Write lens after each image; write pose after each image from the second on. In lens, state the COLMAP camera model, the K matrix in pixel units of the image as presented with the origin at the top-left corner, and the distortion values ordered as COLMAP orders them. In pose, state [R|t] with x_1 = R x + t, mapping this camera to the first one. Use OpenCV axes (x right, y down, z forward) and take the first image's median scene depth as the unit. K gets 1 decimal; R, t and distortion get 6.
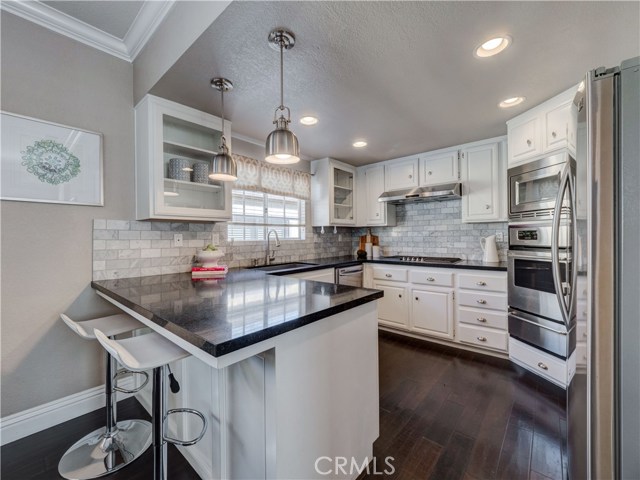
lens RADIAL K [[271.8, 0, 319.7], [0, 271.8, 236.9], [0, 0, 1]] dist [-0.005479, -0.000921]
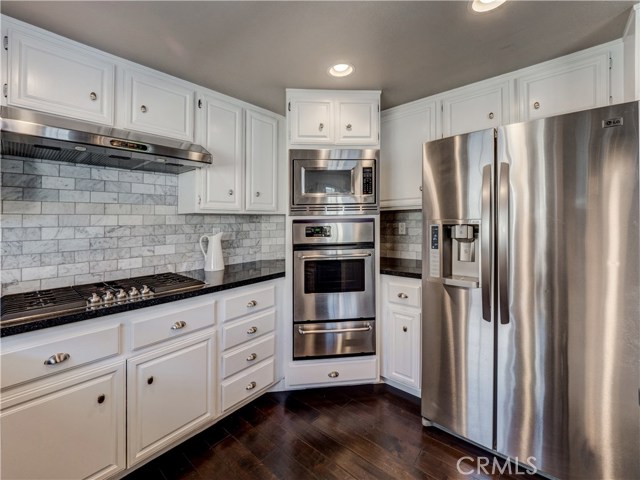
lens RADIAL K [[271.8, 0, 314.3], [0, 271.8, 220.4], [0, 0, 1]] dist [-0.005479, -0.000921]
pose [[0.026059, 0.017636, 0.999505, -0.081706], [0.016127, 0.999707, -0.018060, -0.021525], [-0.999530, 0.016590, 0.025767, 0.773918]]
